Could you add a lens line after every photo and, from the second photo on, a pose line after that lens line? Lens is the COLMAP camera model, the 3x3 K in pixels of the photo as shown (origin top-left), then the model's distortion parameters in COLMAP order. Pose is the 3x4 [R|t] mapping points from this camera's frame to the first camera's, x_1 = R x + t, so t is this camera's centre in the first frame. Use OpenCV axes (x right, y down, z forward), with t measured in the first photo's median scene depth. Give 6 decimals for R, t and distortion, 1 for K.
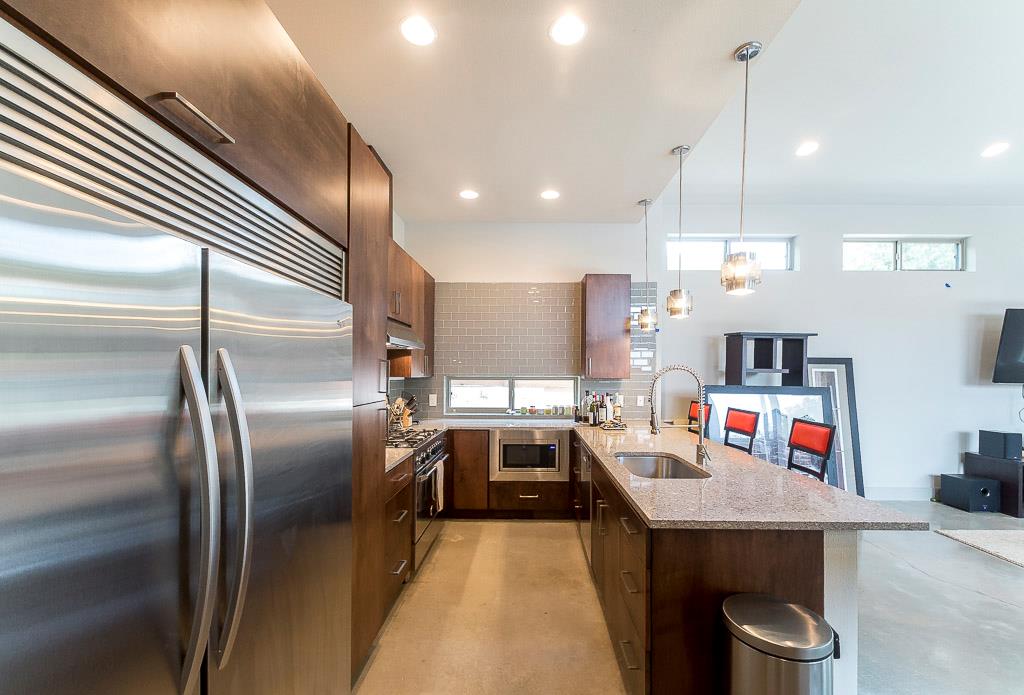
lens RADIAL K [[421.3, 0, 515.4], [0, 421.3, 370.4], [0, 0, 1]] dist [-0.001030, -0.000563]
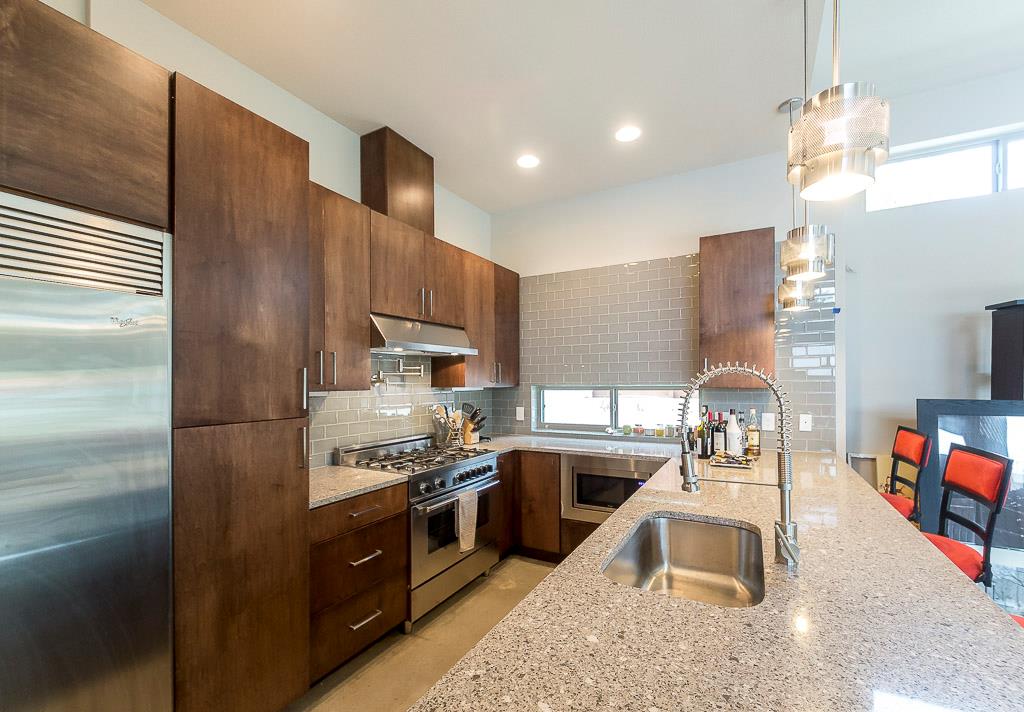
lens RADIAL K [[431.1, 0, 514.4], [0, 431.1, 381.3], [0, 0, 1]] dist [0.012596, -0.008748]
pose [[0.890341, -0.009999, -0.455184, 0.204610], [0.012316, 0.999922, 0.002125, 0.002186], [0.455127, -0.007498, 0.890395, 0.210887]]
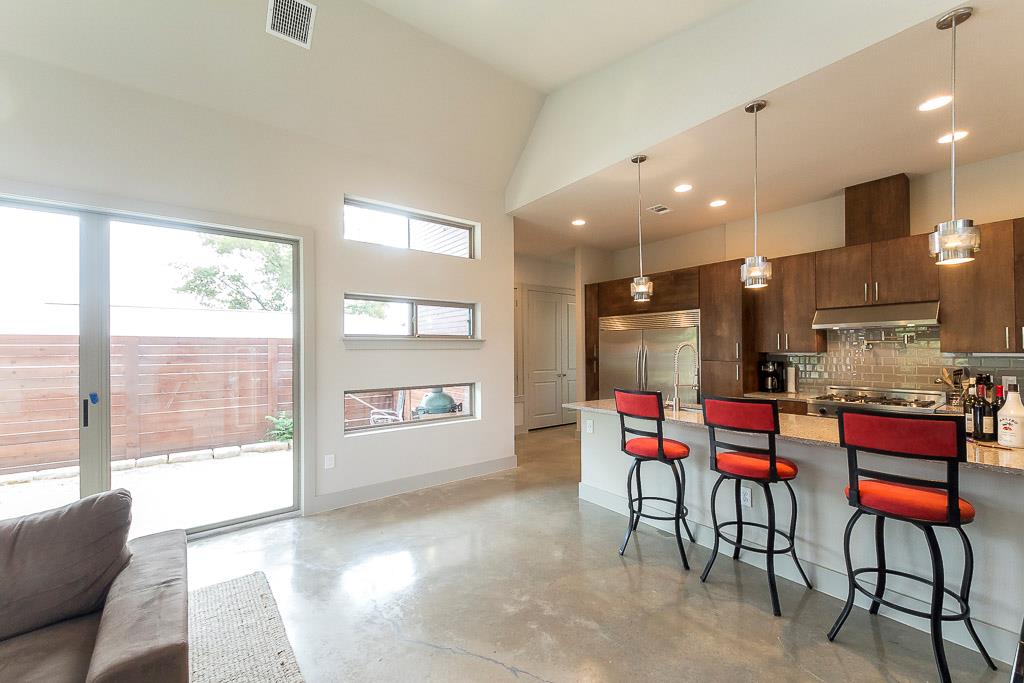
lens RADIAL K [[416.0, 0, 512.0], [0, 416.0, 341.5], [0, 0, 1]] dist [-0.000957, 0.000030]
pose [[-0.786832, -0.013736, -0.617015, 0.912170], [0.002646, 0.999668, -0.025629, 0.009516], [0.617162, -0.021799, -0.786534, 0.916840]]
